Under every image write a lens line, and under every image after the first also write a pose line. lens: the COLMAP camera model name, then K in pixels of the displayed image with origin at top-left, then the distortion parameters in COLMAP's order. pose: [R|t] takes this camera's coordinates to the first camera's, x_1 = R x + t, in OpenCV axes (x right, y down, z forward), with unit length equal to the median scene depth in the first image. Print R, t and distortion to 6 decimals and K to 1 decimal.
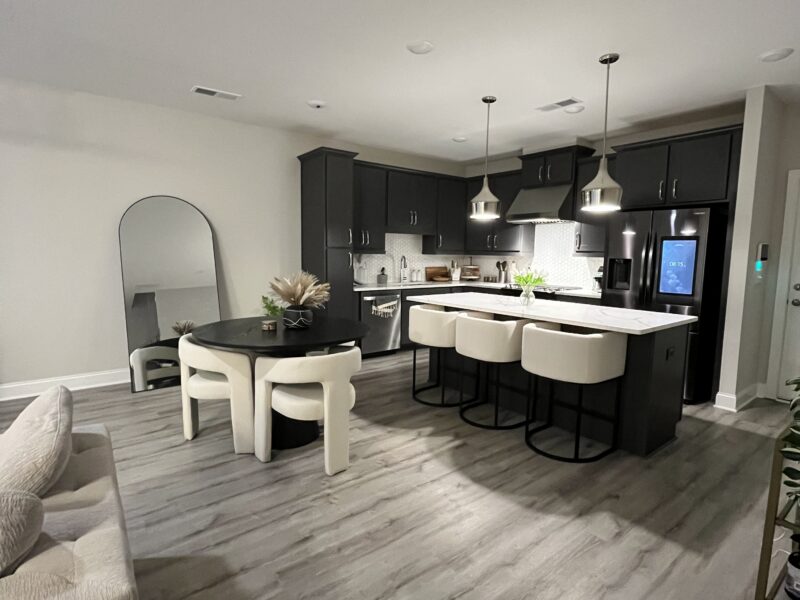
lens RADIAL K [[433.4, 0, 400.0], [0, 433.4, 300.0], [0, 0, 1]] dist [-0.005079, -0.000861]
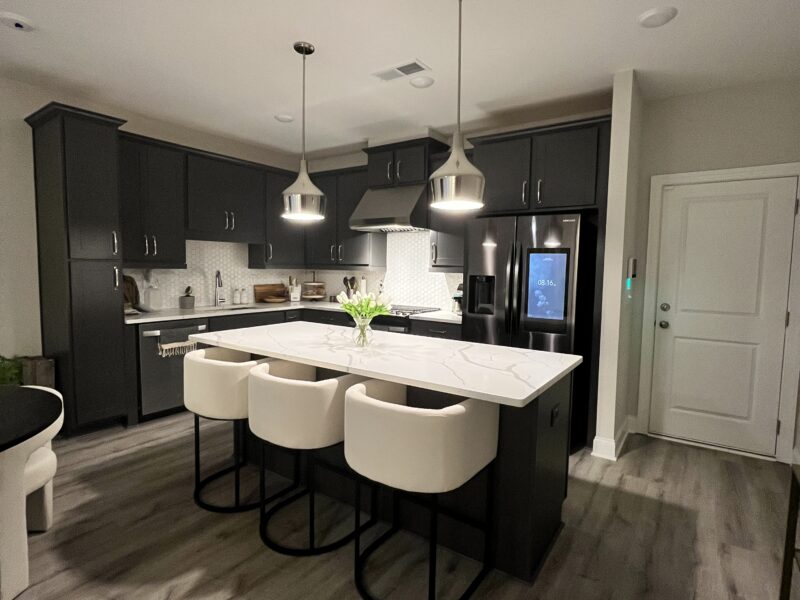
lens RADIAL K [[433.4, 0, 400.0], [0, 433.4, 300.0], [0, 0, 1]] dist [-0.005079, -0.000861]
pose [[0.957391, -0.020710, 0.288053, 0.122177], [0.028521, 0.999330, -0.022944, -0.033531], [-0.287385, 0.030182, 0.957340, 0.256774]]
